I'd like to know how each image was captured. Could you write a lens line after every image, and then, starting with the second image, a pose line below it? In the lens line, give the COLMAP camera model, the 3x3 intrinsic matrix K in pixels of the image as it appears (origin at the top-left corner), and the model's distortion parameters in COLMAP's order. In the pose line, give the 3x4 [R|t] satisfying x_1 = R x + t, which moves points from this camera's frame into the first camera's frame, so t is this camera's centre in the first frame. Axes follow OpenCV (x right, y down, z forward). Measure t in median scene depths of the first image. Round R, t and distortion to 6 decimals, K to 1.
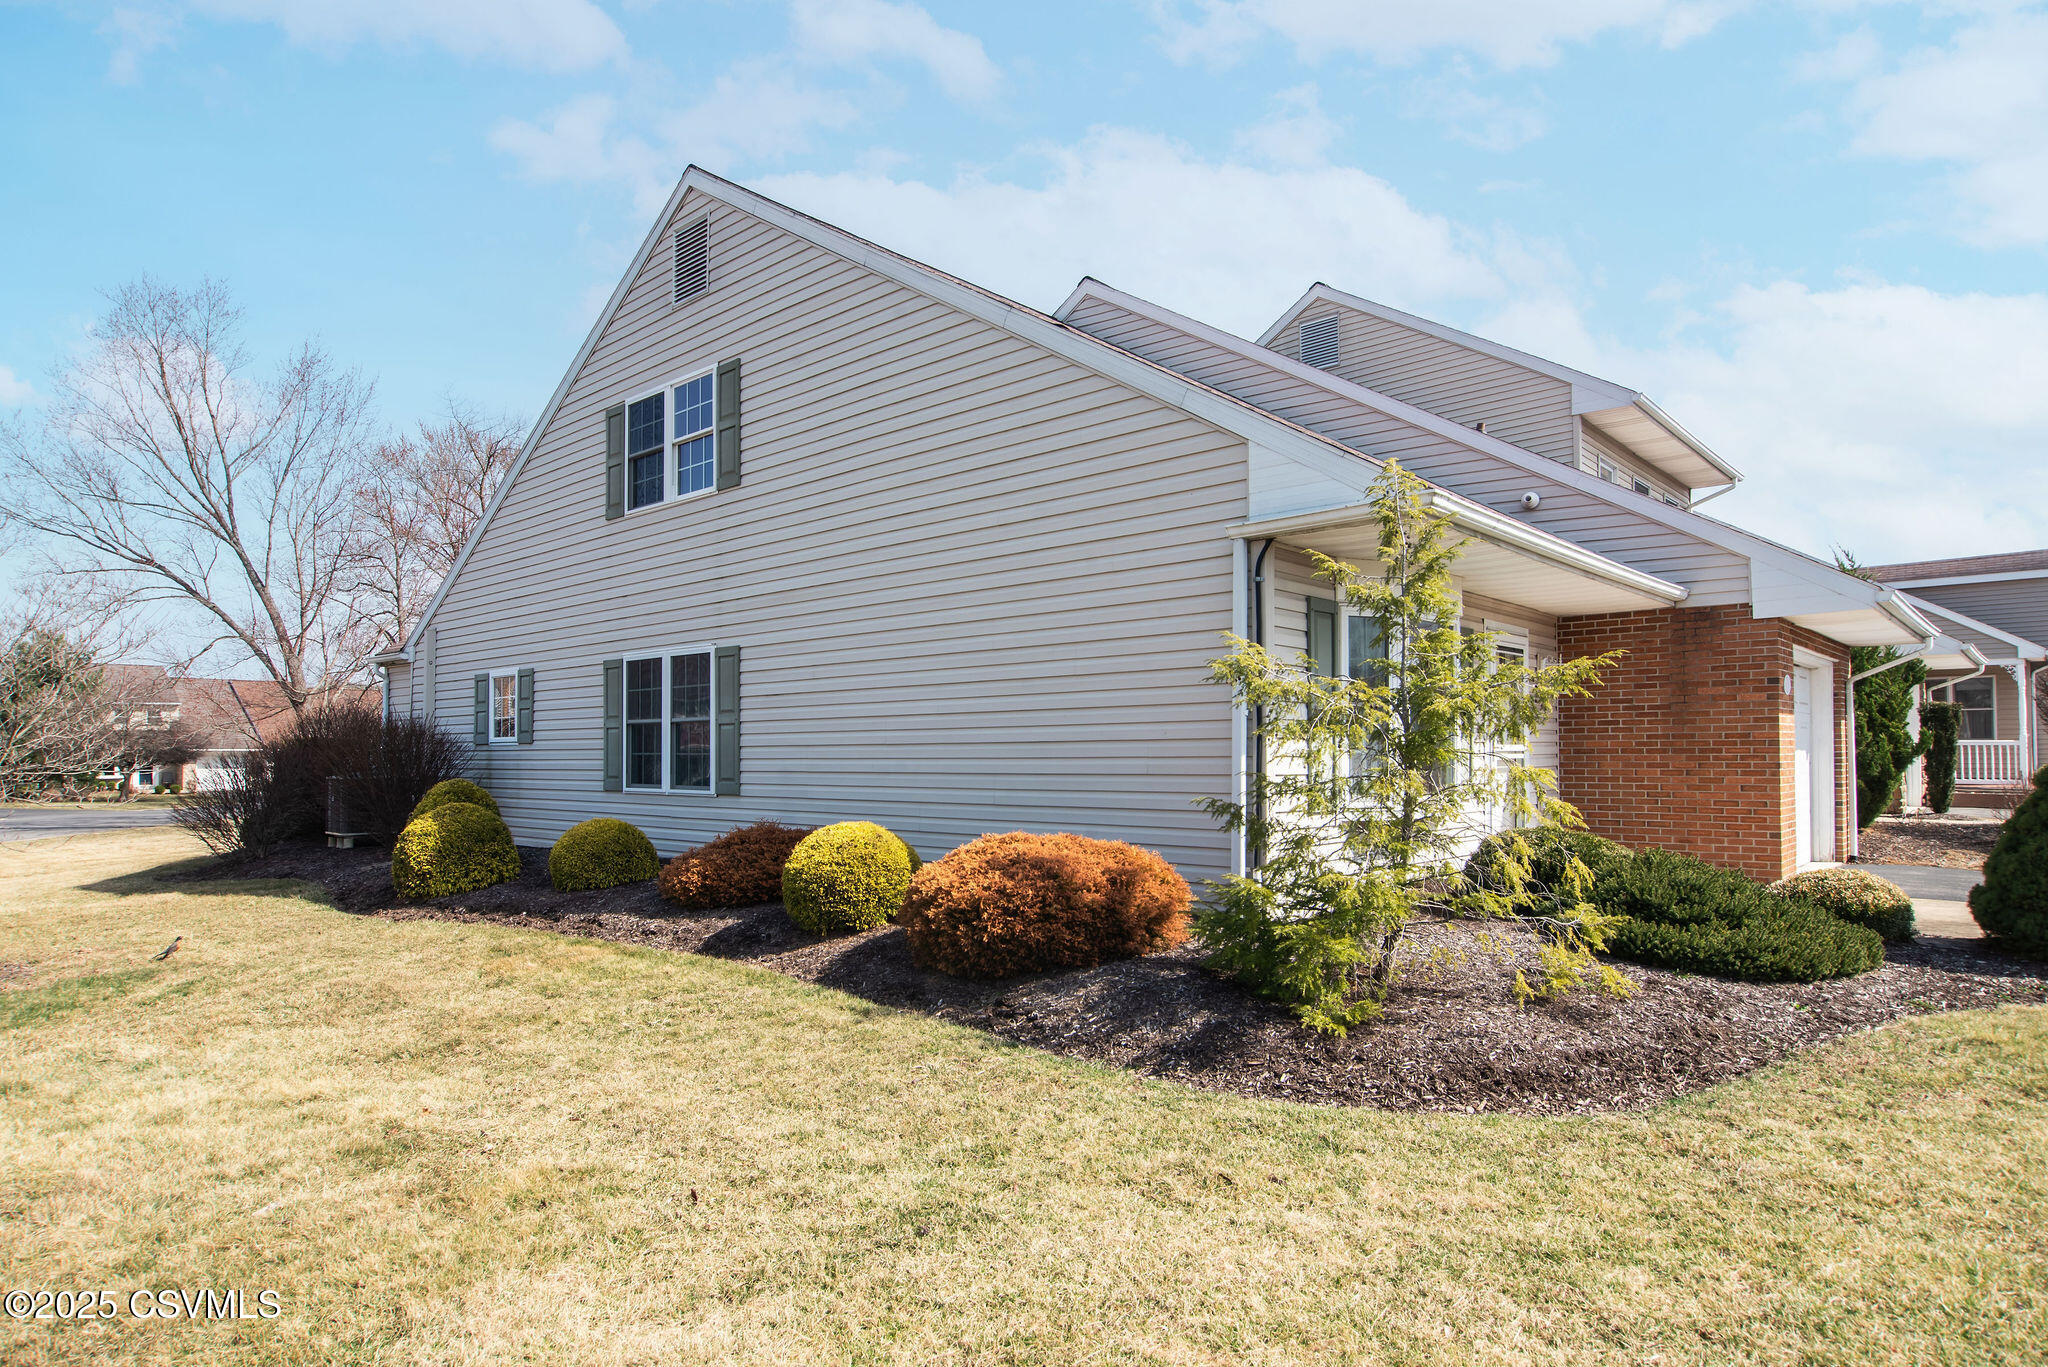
lens RADIAL K [[1184.4, 0, 1063.3], [0, 1184.4, 739.8], [0, 0, 1]] dist [-0.005629, -0.003712]
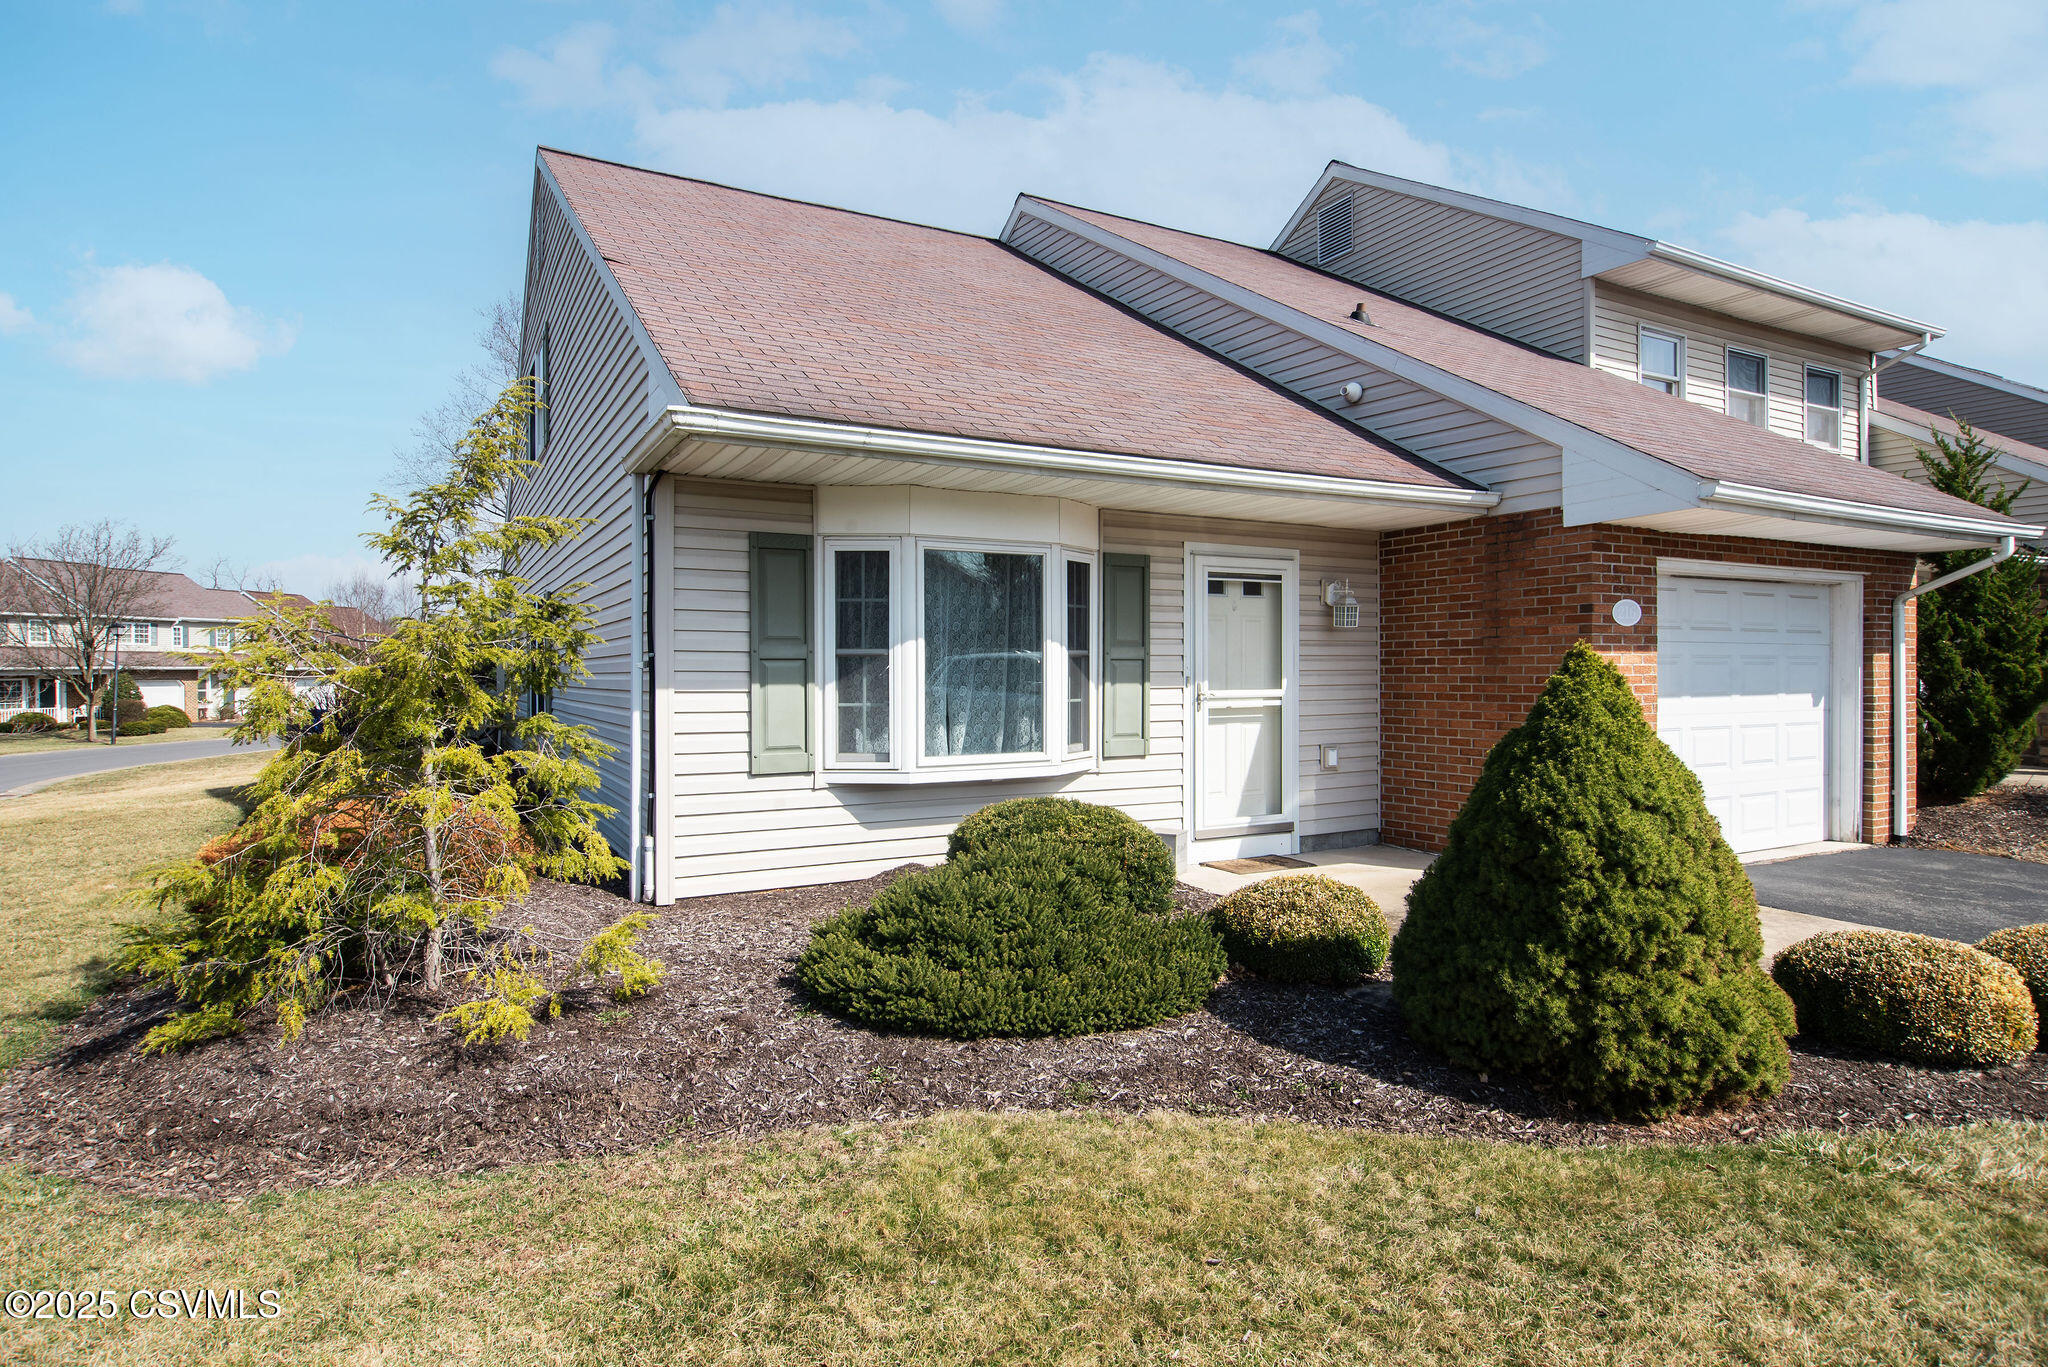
lens RADIAL K [[1116.7, 0, 1019.3], [0, 1116.7, 692.0], [0, 0, 1]] dist [-0.001741, -0.000204]
pose [[0.939133, 0.007547, -0.343471, 0.484773], [0.002973, 0.999543, 0.030093, -0.018128], [0.343541, -0.029283, 0.938681, 0.192493]]
